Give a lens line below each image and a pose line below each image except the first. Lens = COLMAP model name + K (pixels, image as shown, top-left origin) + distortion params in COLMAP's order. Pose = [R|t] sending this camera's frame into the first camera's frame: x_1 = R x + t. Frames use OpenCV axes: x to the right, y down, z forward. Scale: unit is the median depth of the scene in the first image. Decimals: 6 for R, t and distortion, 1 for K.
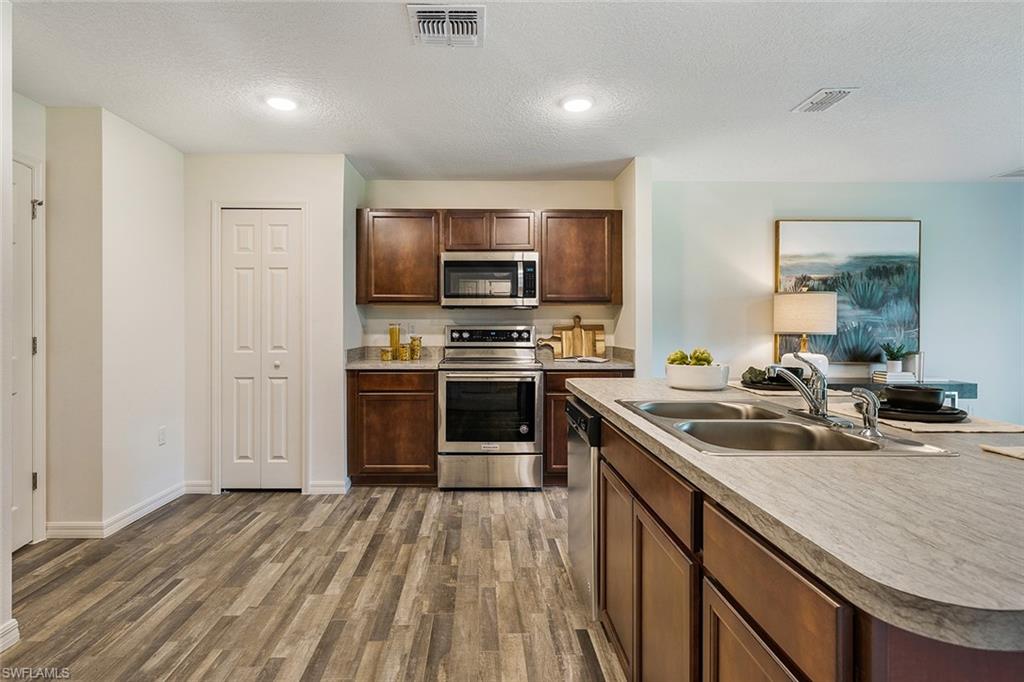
lens RADIAL K [[538.9, 0, 492.3], [0, 538.9, 328.7], [0, 0, 1]] dist [0.000405, 0.000311]
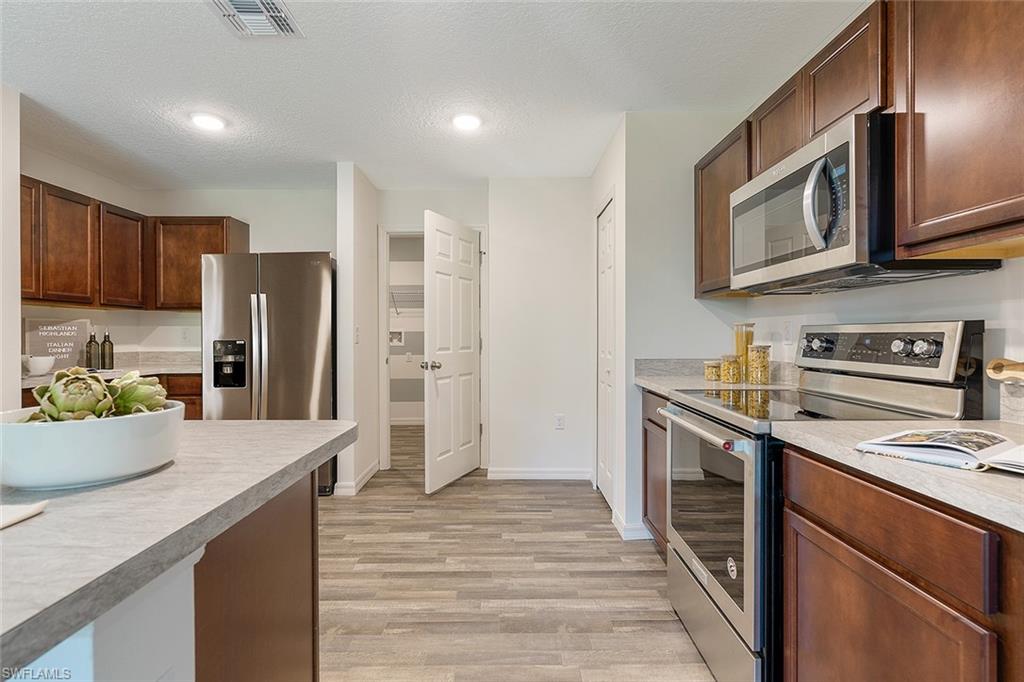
lens RADIAL K [[488.1, 0, 512.4], [0, 488.1, 337.4], [0, 0, 1]] dist [-0.002015, 0.000003]
pose [[-0.013600, 0.003130, -0.999903, 0.514052], [-0.003676, 0.999988, 0.003180, 0.007043], [0.999901, 0.003719, -0.013588, 0.968396]]
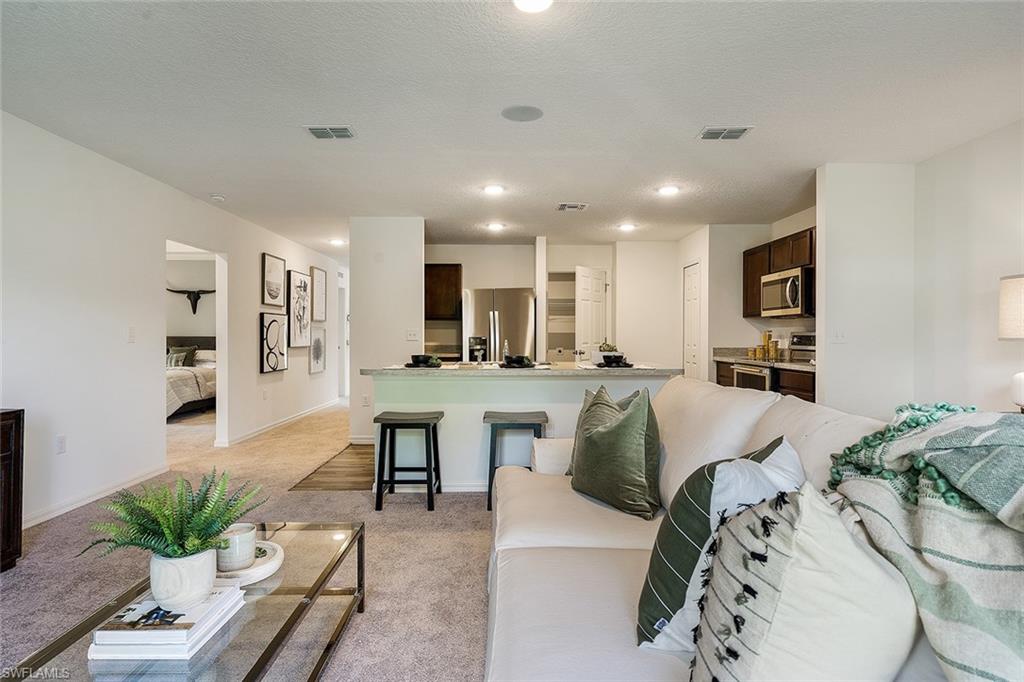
lens RADIAL K [[556.3, 0, 512.0], [0, 556.3, 341.0], [0, 0, 1]] dist [0.001986, 0.000079]
pose [[-0.007293, 0.009430, -0.999929, 1.582683], [-0.007137, 0.999930, 0.009483, 0.009591], [0.999948, 0.007205, -0.007225, 0.494849]]
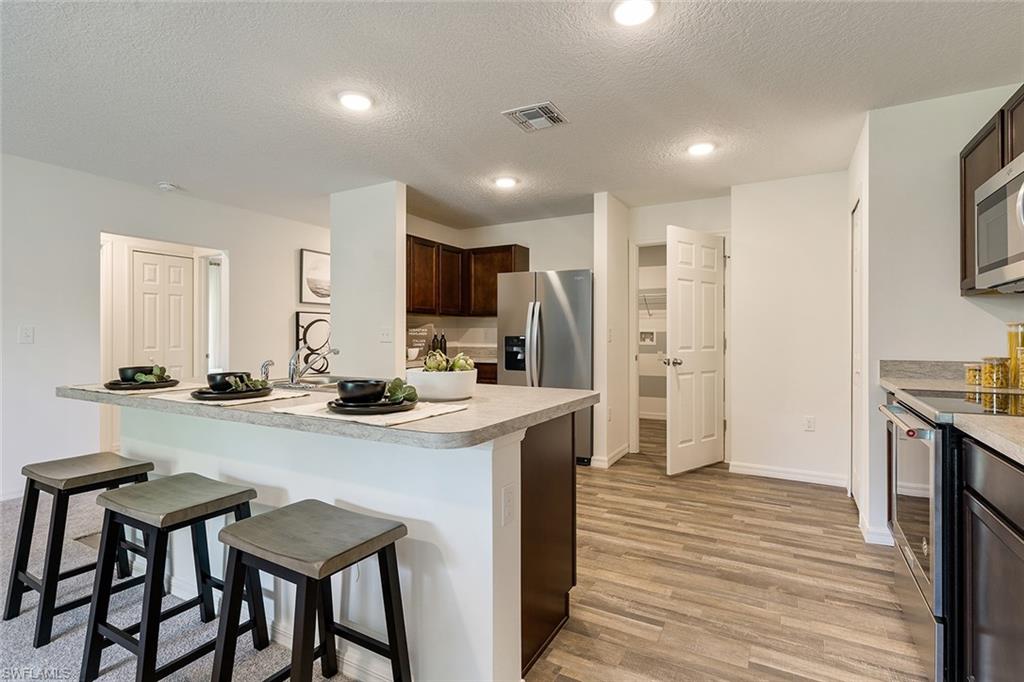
lens RADIAL K [[500.7, 0, 511.6], [0, 500.7, 334.9], [0, 0, 1]] dist [0.002146, 0.000425]
pose [[-0.506538, -0.001866, -0.862216, 0.714885], [-0.005898, 0.999982, 0.001301, 0.006138], [0.862198, 0.005744, -0.506540, 1.058316]]
